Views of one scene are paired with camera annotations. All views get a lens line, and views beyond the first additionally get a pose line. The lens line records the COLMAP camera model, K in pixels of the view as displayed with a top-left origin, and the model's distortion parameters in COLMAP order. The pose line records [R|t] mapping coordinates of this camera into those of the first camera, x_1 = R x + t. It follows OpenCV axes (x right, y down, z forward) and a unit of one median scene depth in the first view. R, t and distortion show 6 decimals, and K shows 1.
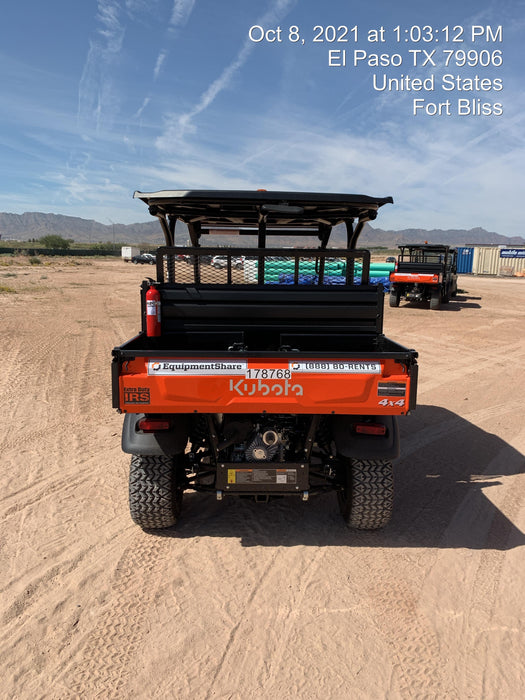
lens RADIAL K [[539.2, 0, 262.5], [0, 539.2, 352.3], [0, 0, 1]] dist [0.009508, -0.001187]
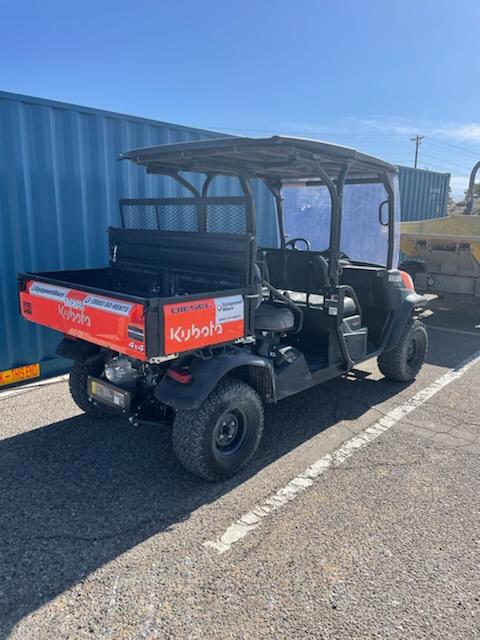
lens RADIAL K [[493.0, 0, 237.7], [0, 493.0, 321.2], [0, 0, 1]] dist [0.009508, -0.001187]
pose [[0.702667, 0.142290, -0.697146, 1.024252], [-0.117688, 0.989547, 0.083349, -0.055023], [0.701718, 0.023479, 0.712068, 0.473480]]
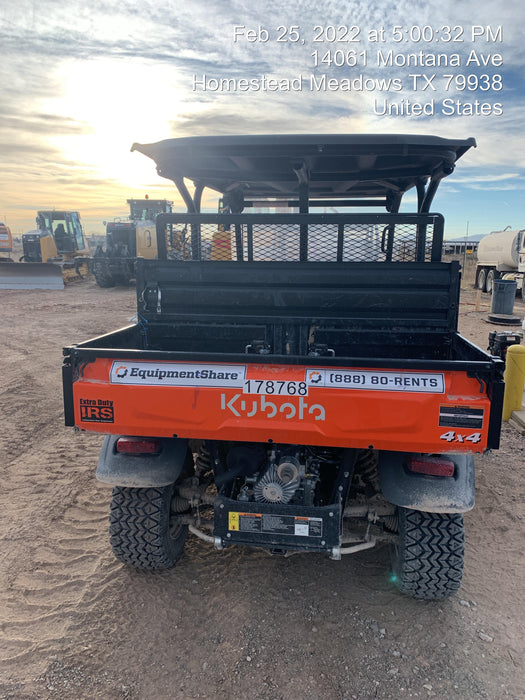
lens RADIAL K [[539.2, 0, 262.3], [0, 539.2, 344.9], [0, 0, 1]] dist [0.009508, -0.001187]
pose [[0.986463, 0.023513, -0.162287, 0.104972], [-0.021949, 0.999694, 0.011422, -0.022201], [0.162506, -0.007706, 0.986678, 0.309324]]
